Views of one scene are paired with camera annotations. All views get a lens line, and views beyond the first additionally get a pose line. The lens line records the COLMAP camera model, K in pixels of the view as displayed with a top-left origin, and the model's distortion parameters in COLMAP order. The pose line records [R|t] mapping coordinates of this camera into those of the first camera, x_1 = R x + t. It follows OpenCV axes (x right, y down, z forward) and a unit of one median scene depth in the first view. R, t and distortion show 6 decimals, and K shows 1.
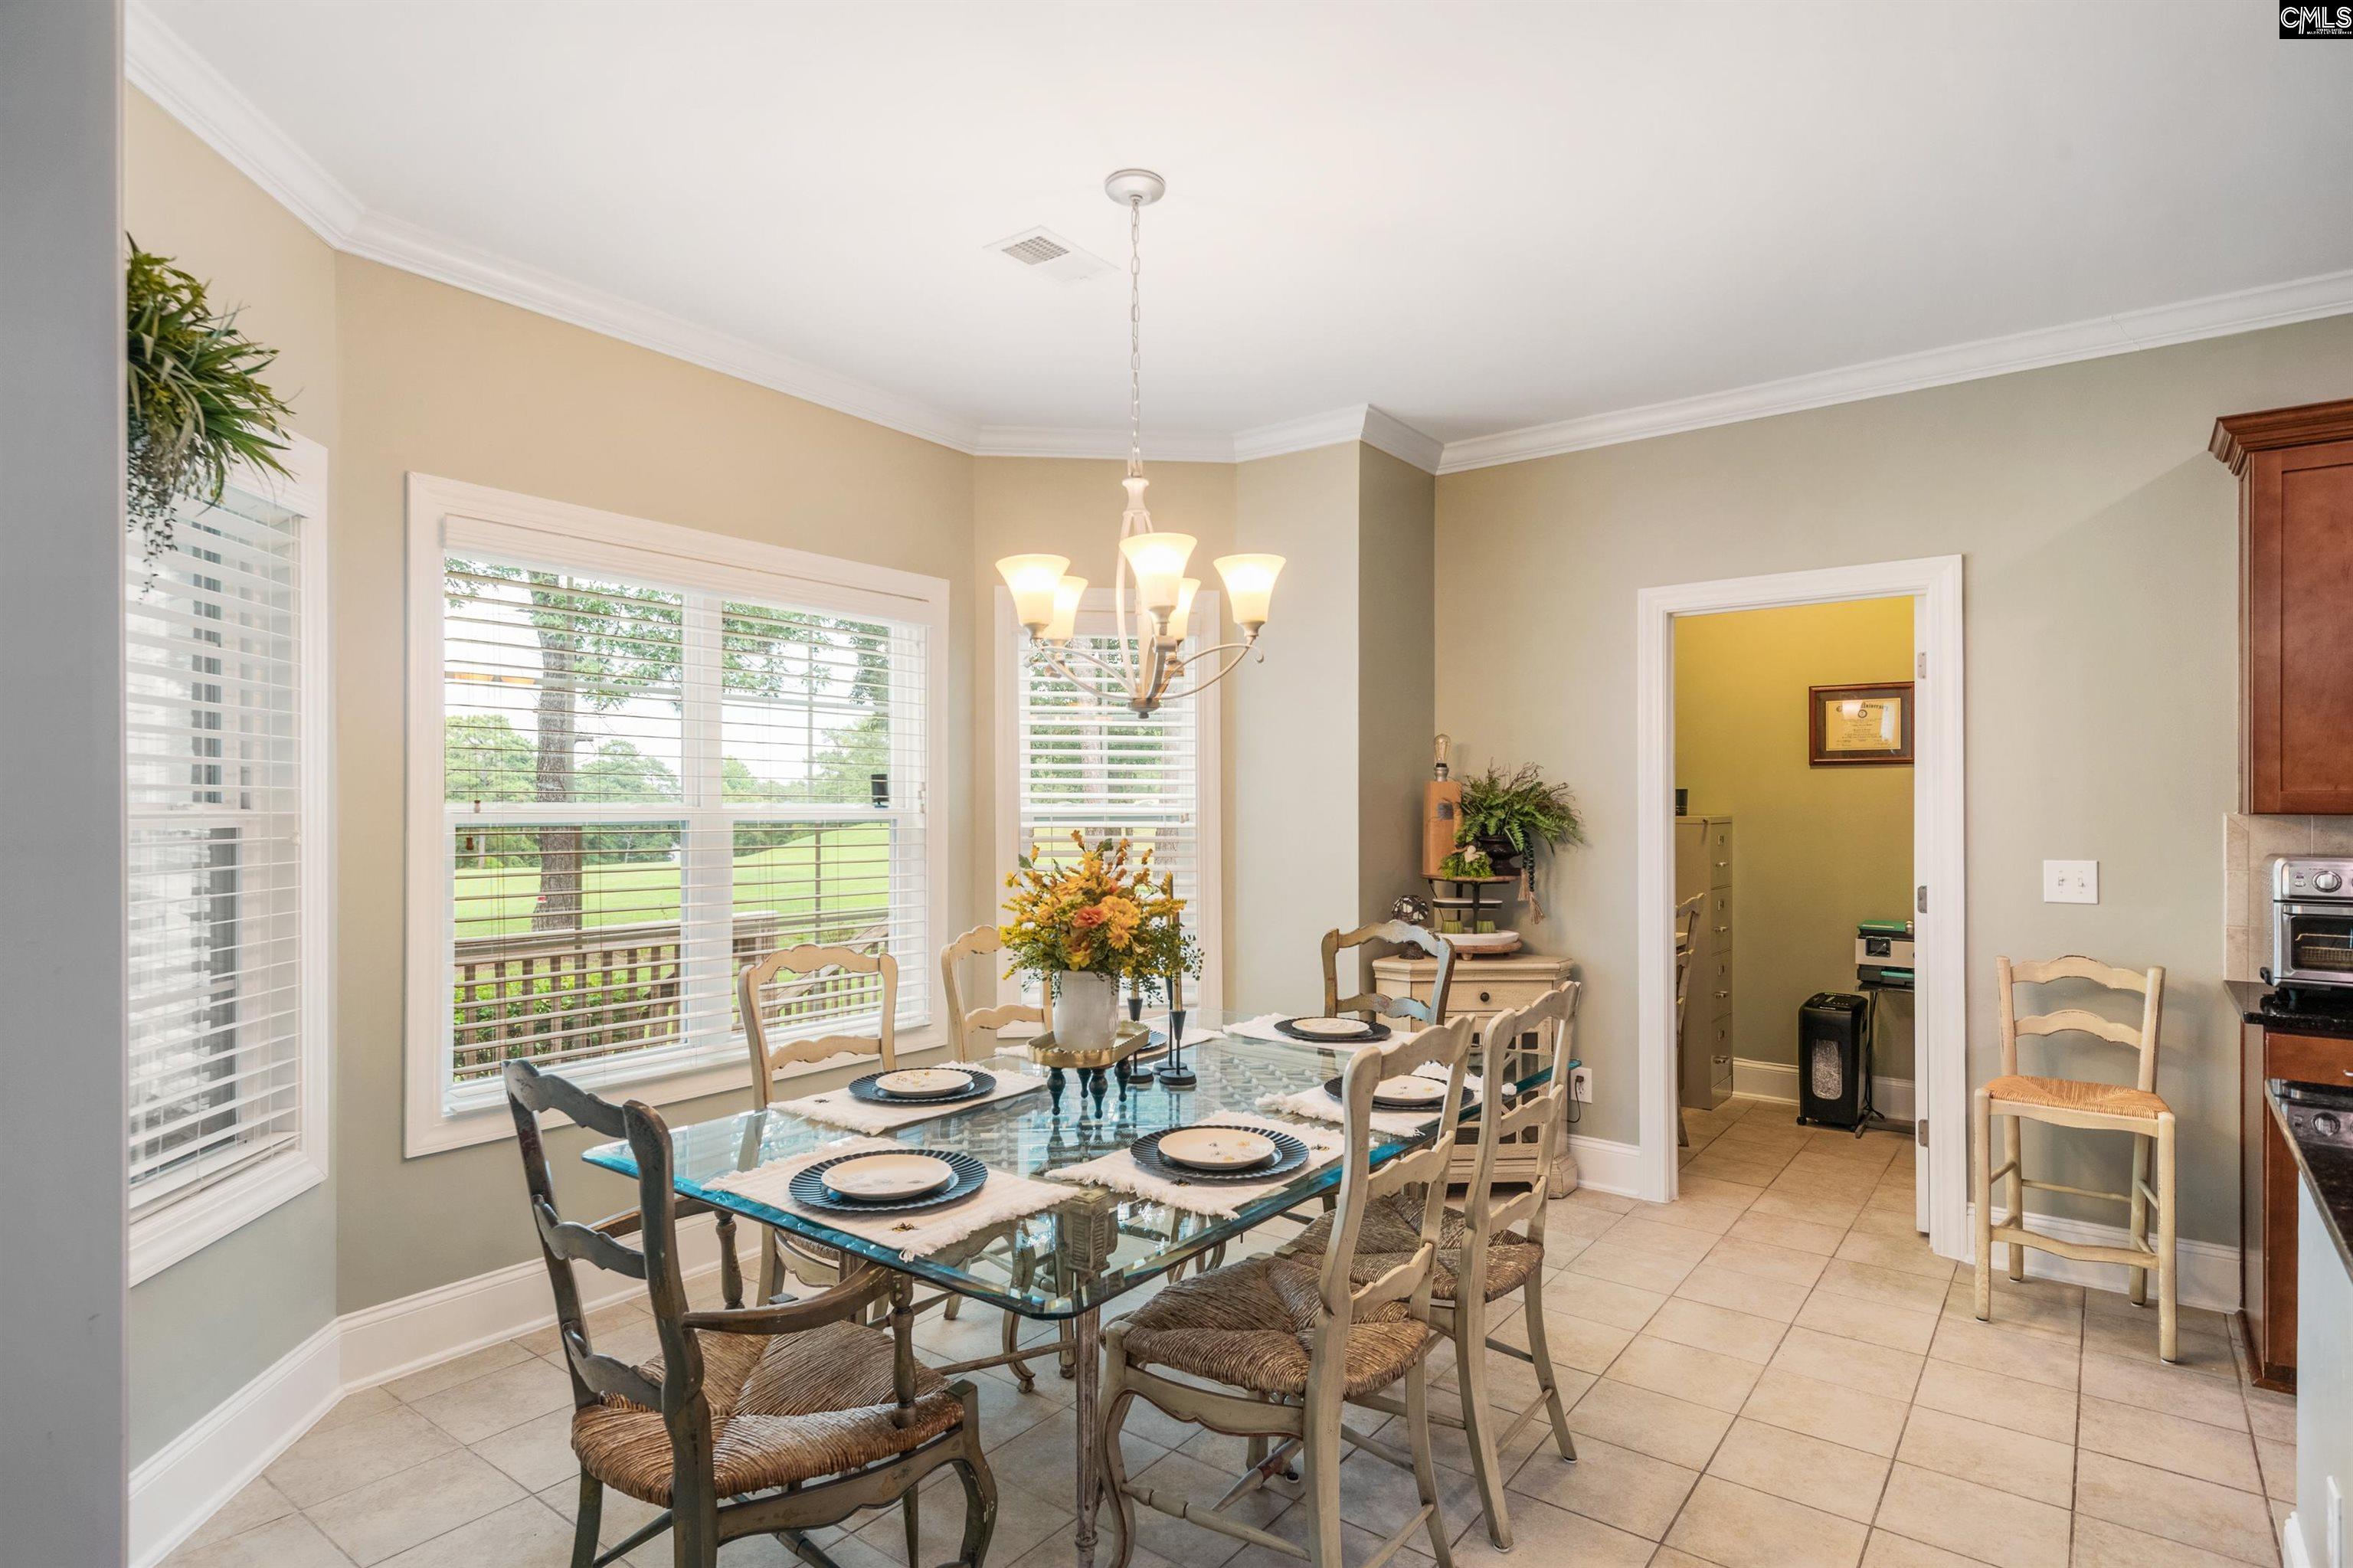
lens RADIAL K [[1205.5, 0, 1176.5], [0, 1205.5, 784.0], [0, 0, 1]] dist [-0.000431, 0.000006]
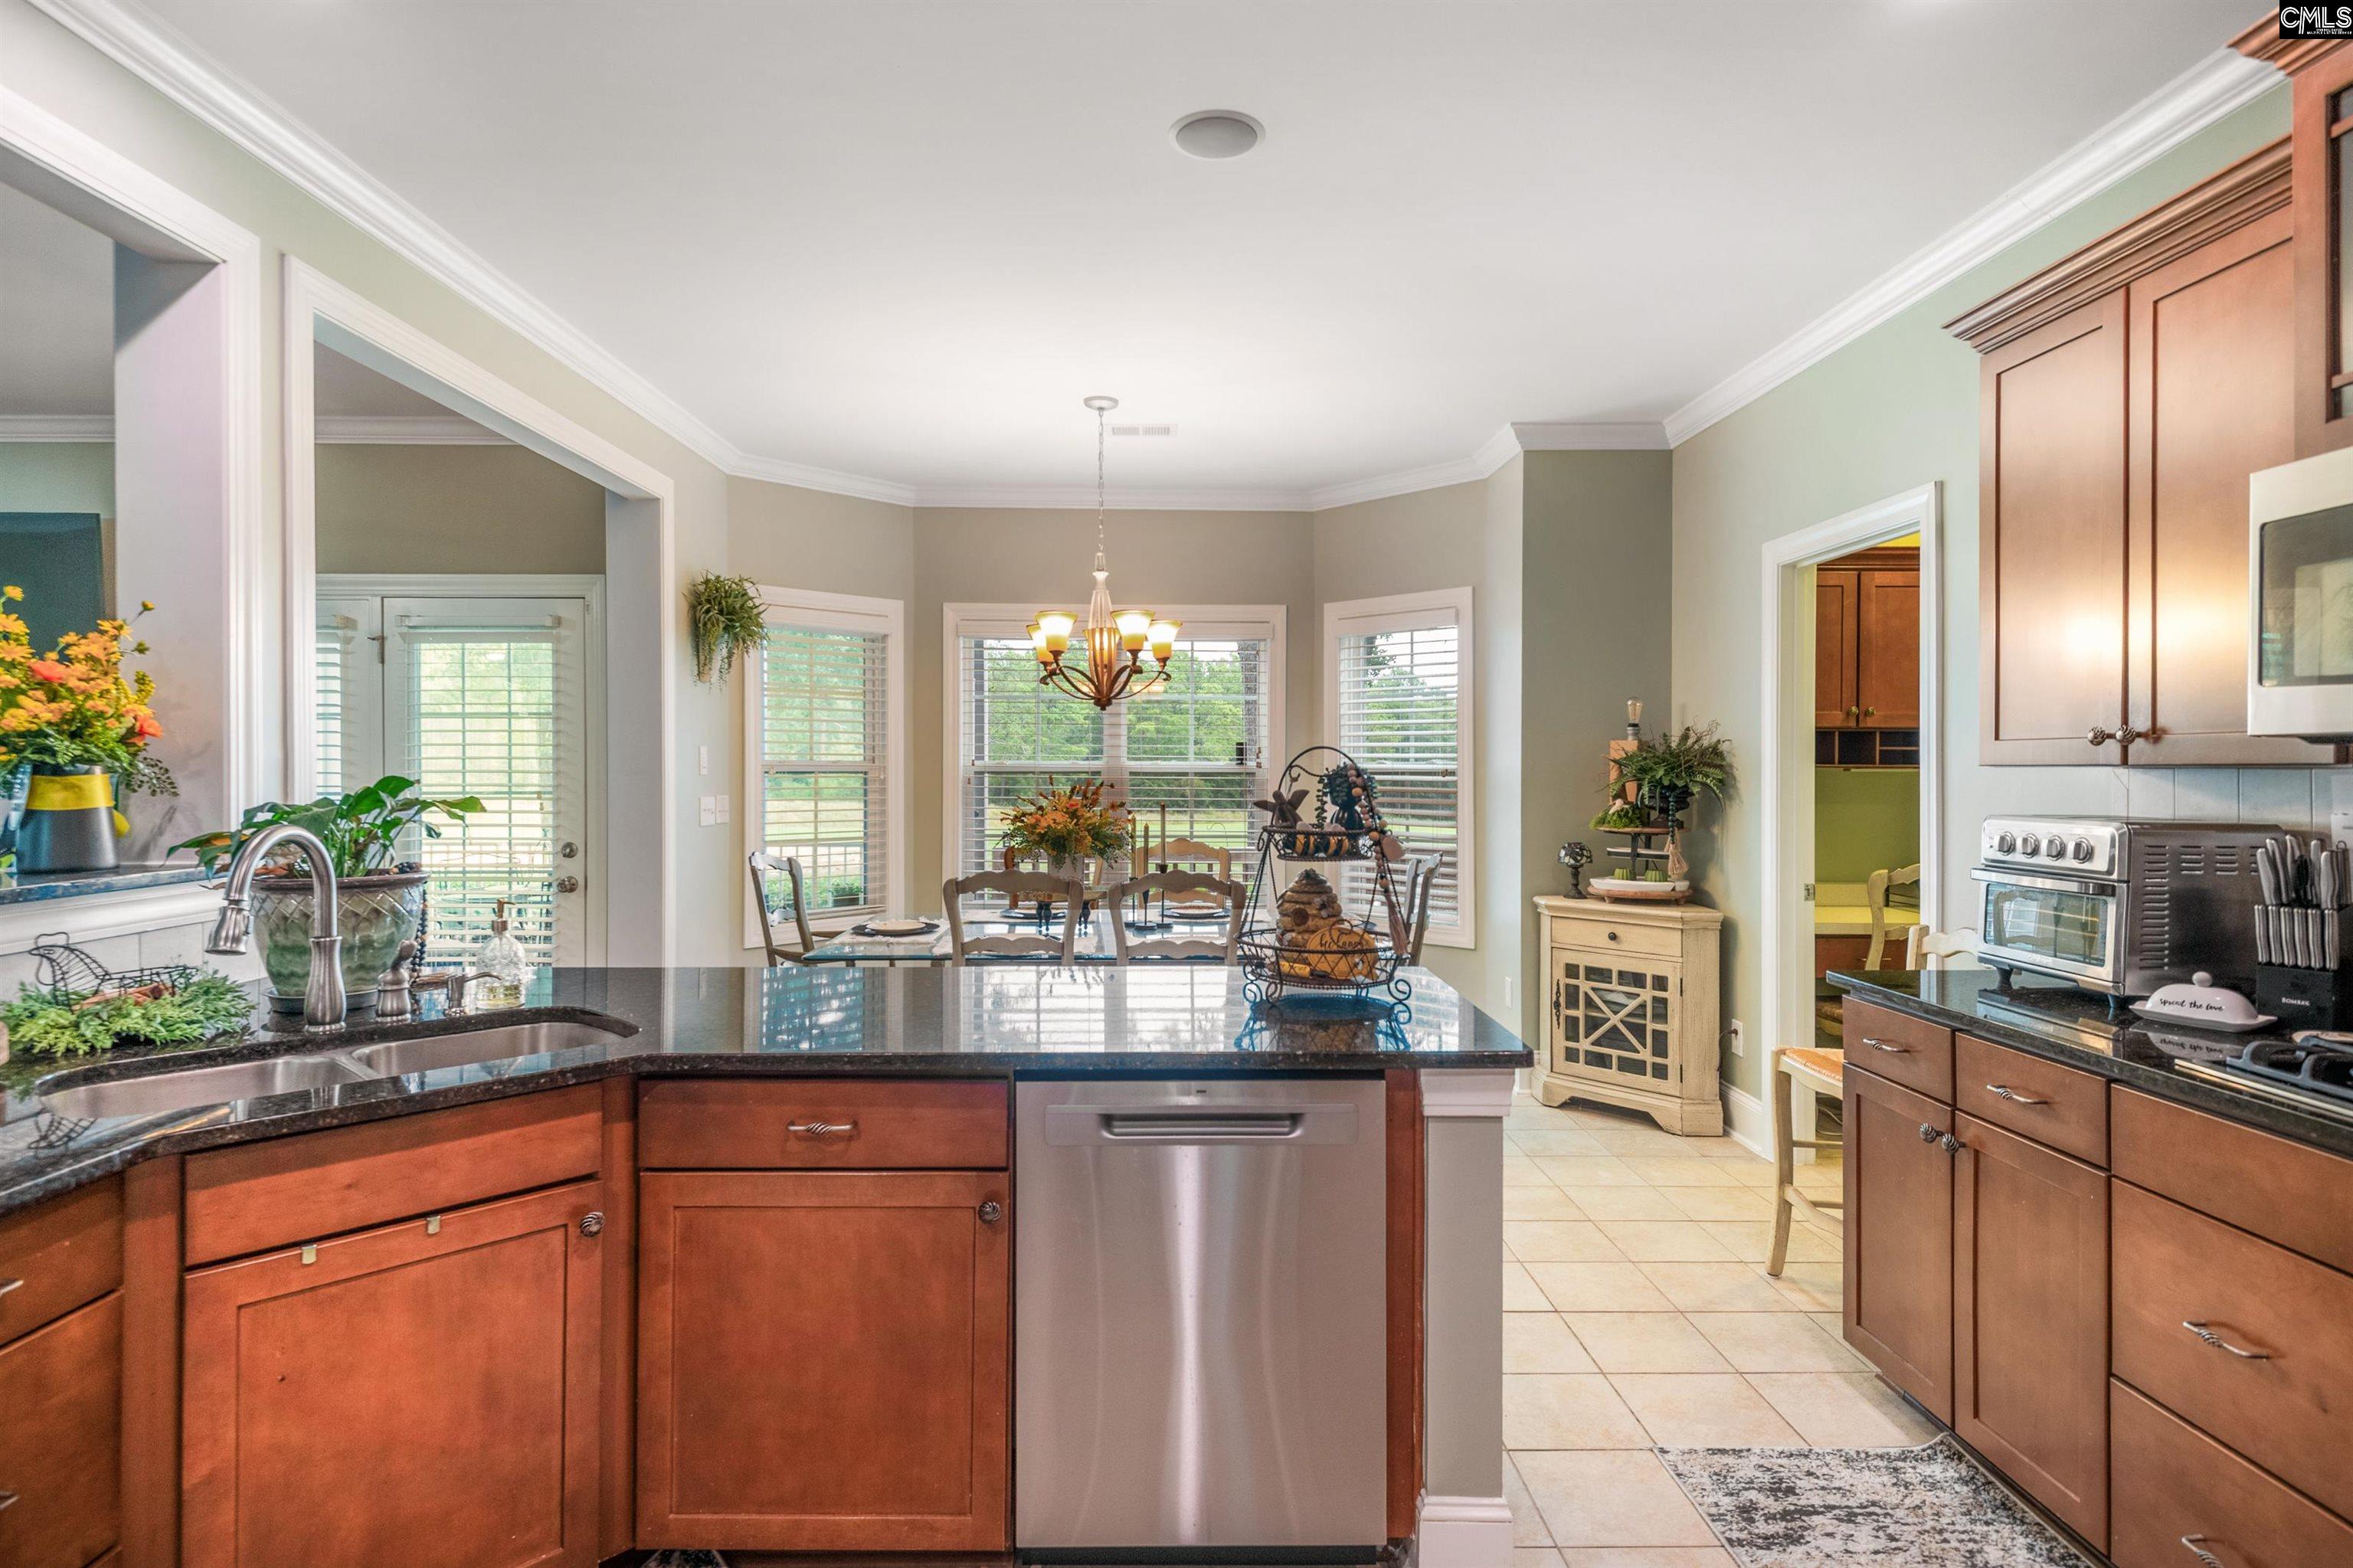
lens RADIAL K [[1205.5, 0, 1176.5], [0, 1205.5, 784.0], [0, 0, 1]] dist [-0.000431, 0.000006]
pose [[0.610441, 0.015332, -0.791914, 0.907042], [0.006640, 0.999678, 0.024473, 0.006479], [0.792034, -0.020198, 0.610143, 0.006482]]
